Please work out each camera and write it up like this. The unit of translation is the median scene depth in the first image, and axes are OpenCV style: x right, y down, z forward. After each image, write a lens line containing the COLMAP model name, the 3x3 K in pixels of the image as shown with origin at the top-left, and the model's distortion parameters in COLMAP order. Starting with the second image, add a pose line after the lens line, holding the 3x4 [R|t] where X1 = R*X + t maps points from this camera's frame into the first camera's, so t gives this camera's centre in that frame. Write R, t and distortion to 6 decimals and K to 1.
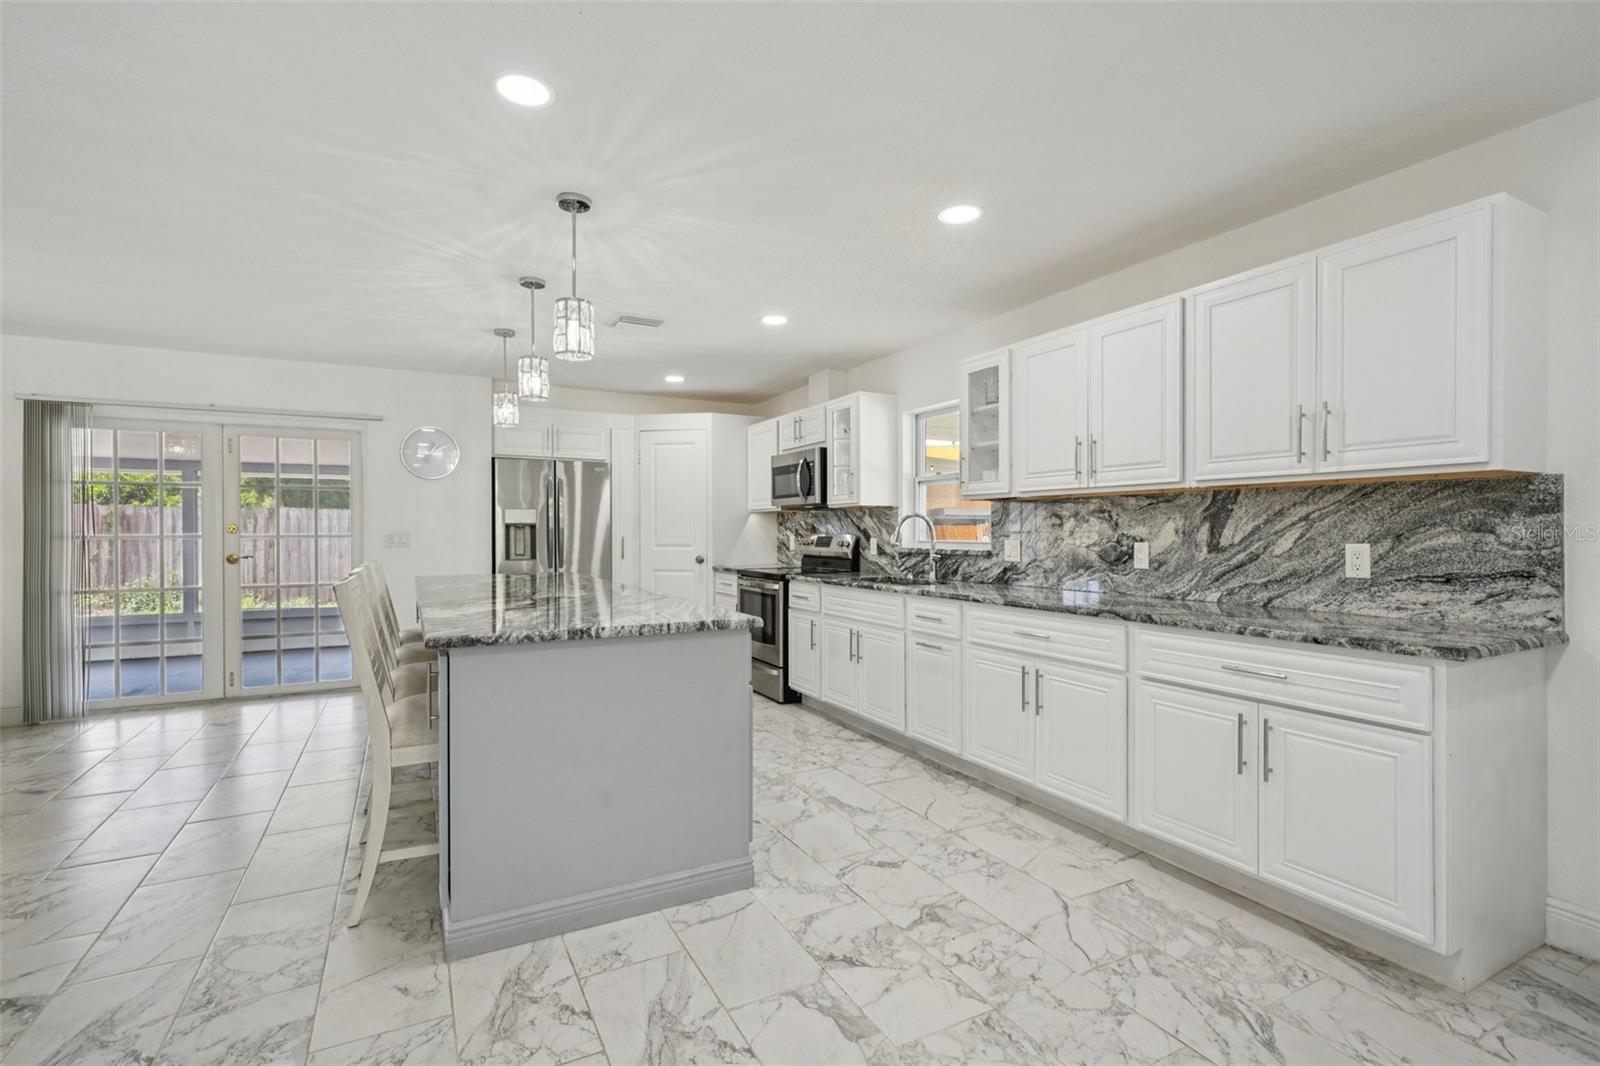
lens RADIAL K [[735.1, 0, 792.2], [0, 735.1, 533.3], [0, 0, 1]] dist [-0.003870, 0.004201]
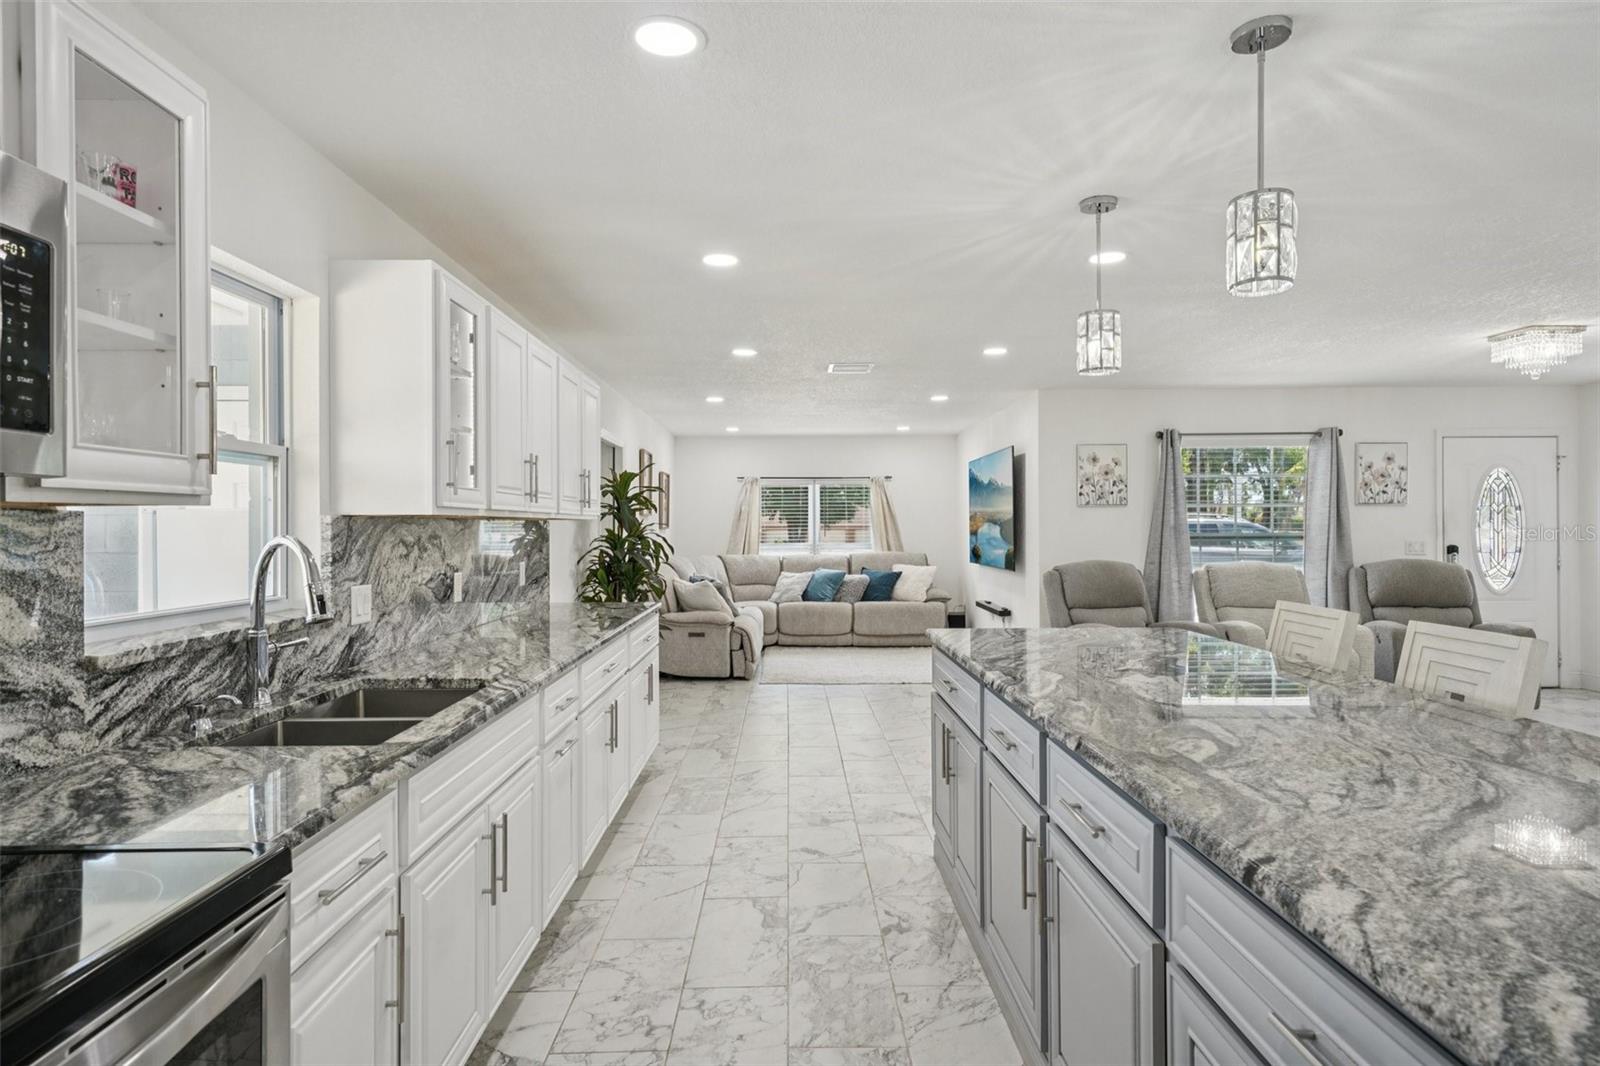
lens RADIAL K [[875.1, 0, 791.0], [0, 875.1, 524.7], [0, 0, 1]] dist [0.011038, 0.000356]
pose [[-0.888311, 0.006691, 0.459193, -0.372471], [0.008219, 0.999965, 0.001329, -0.043532], [-0.459168, 0.004955, -0.888336, 1.757638]]
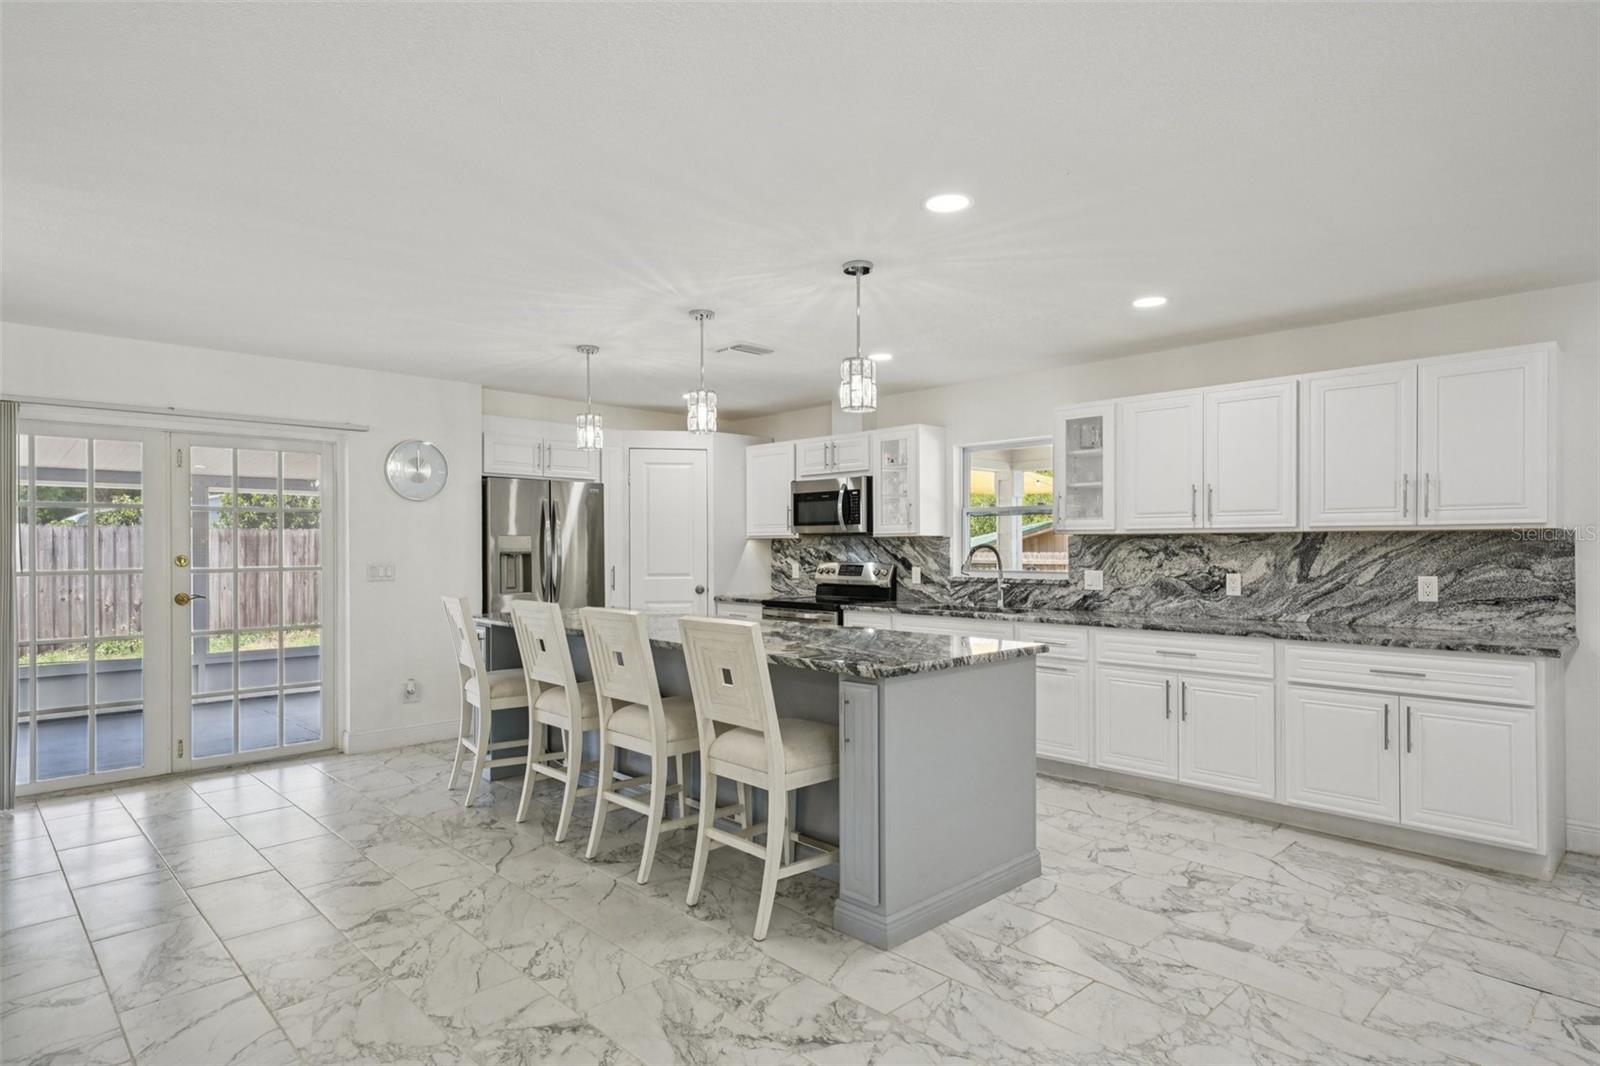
lens RADIAL K [[876.6, 0, 791.6], [0, 876.6, 545.8], [0, 0, 1]] dist [0.015055, 0.001726]
pose [[0.960859, -0.000418, 0.277037, -0.611953], [0.001676, 0.999989, -0.004307, -0.028043], [-0.277033, 0.004603, 0.960849, -0.176830]]
